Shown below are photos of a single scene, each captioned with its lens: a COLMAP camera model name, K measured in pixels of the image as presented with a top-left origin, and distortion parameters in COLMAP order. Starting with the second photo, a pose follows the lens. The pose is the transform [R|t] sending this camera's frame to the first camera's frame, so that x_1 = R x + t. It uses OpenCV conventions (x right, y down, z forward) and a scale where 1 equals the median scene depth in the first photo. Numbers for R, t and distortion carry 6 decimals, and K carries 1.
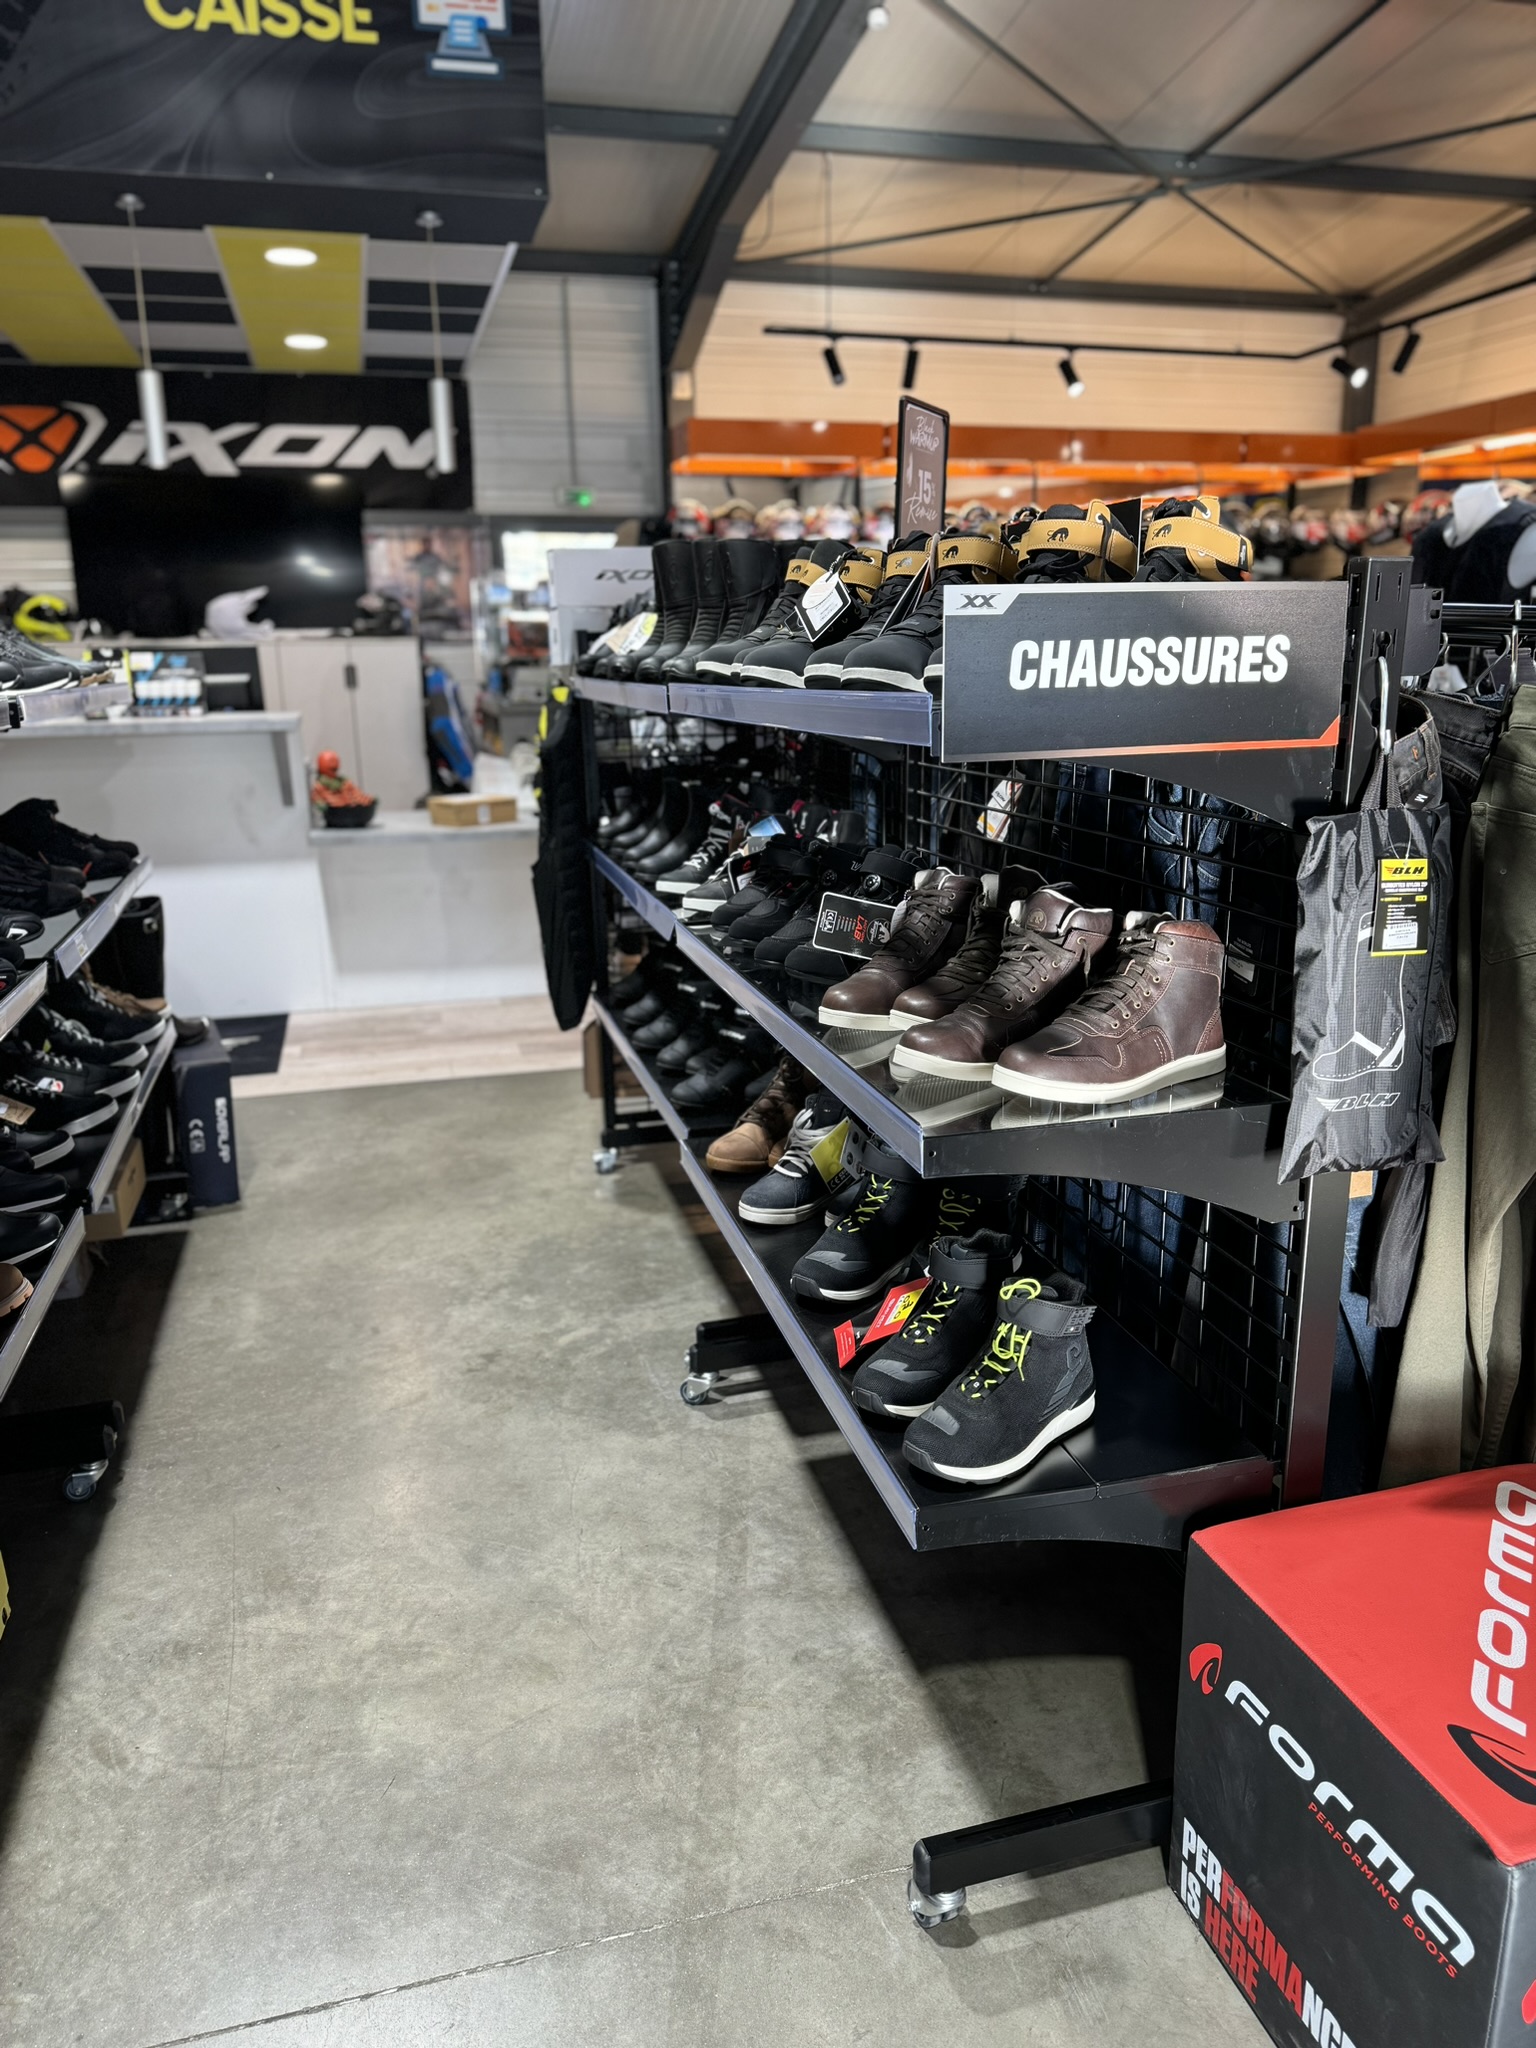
lens RADIAL K [[1446.8, 0, 768.5], [0, 1446.8, 1025.0], [0, 0, 1]] dist [0.000752, 0.000599]
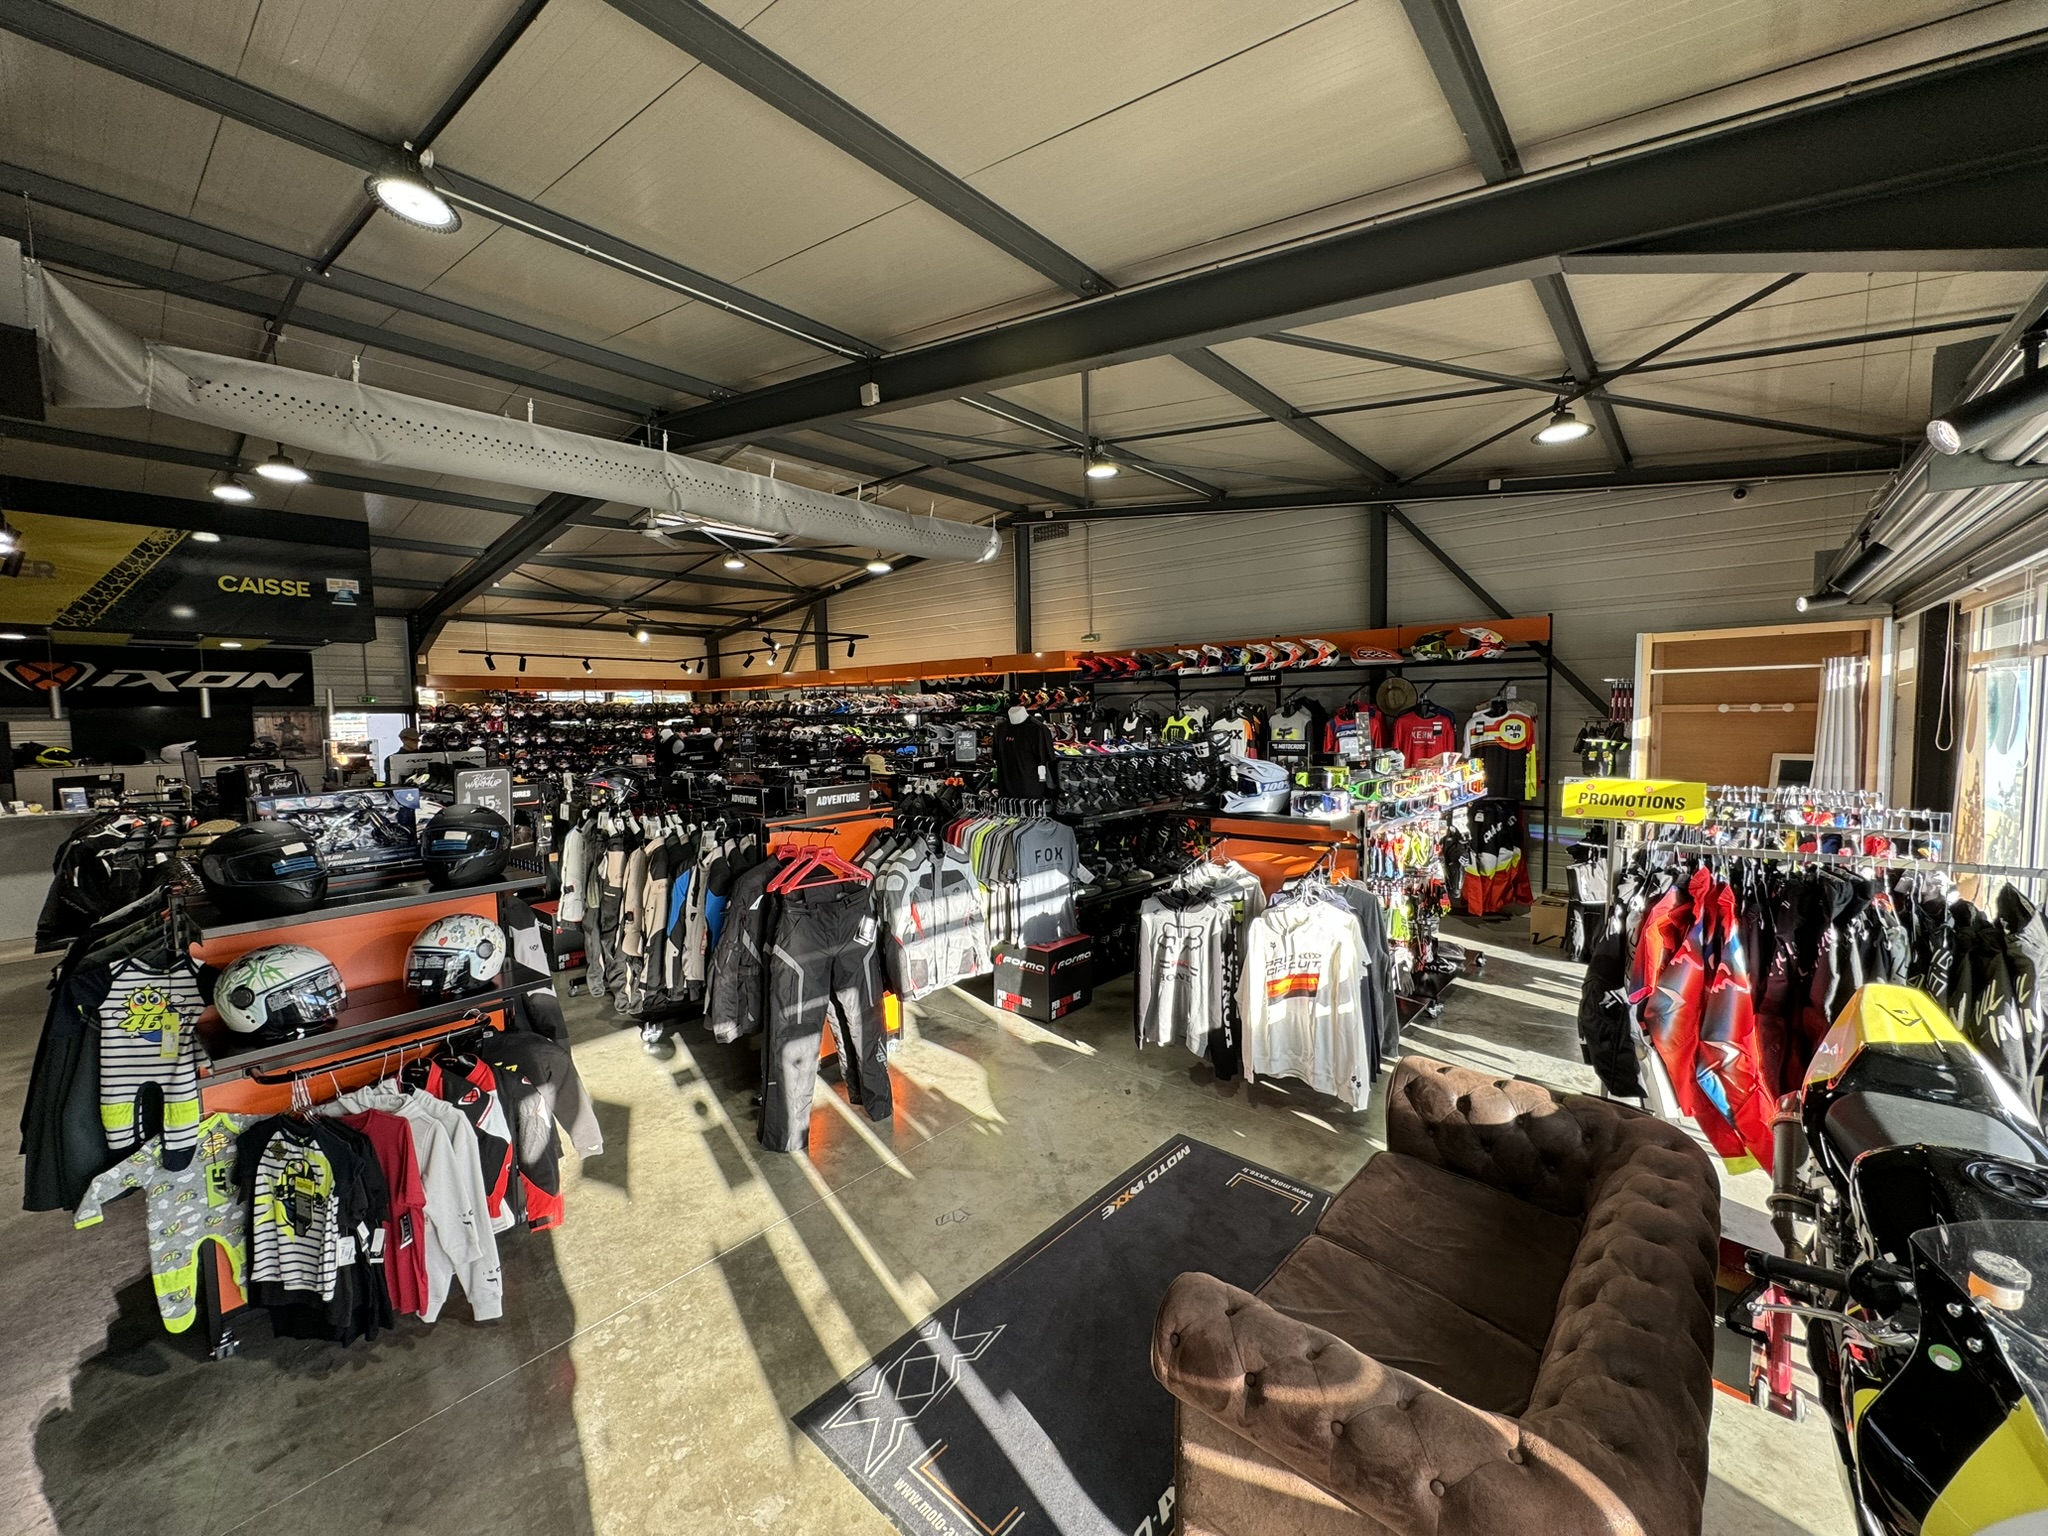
lens RADIAL K [[817.6, 0, 1028.9], [0, 817.6, 762.8], [0, 0, 1]] dist [0.001040, 0.000070]
pose [[0.830800, -0.033864, 0.555540, 0.020972], [0.146777, 0.976144, -0.159998, 0.118384], [-0.536869, 0.214467, 0.815951, -0.680278]]
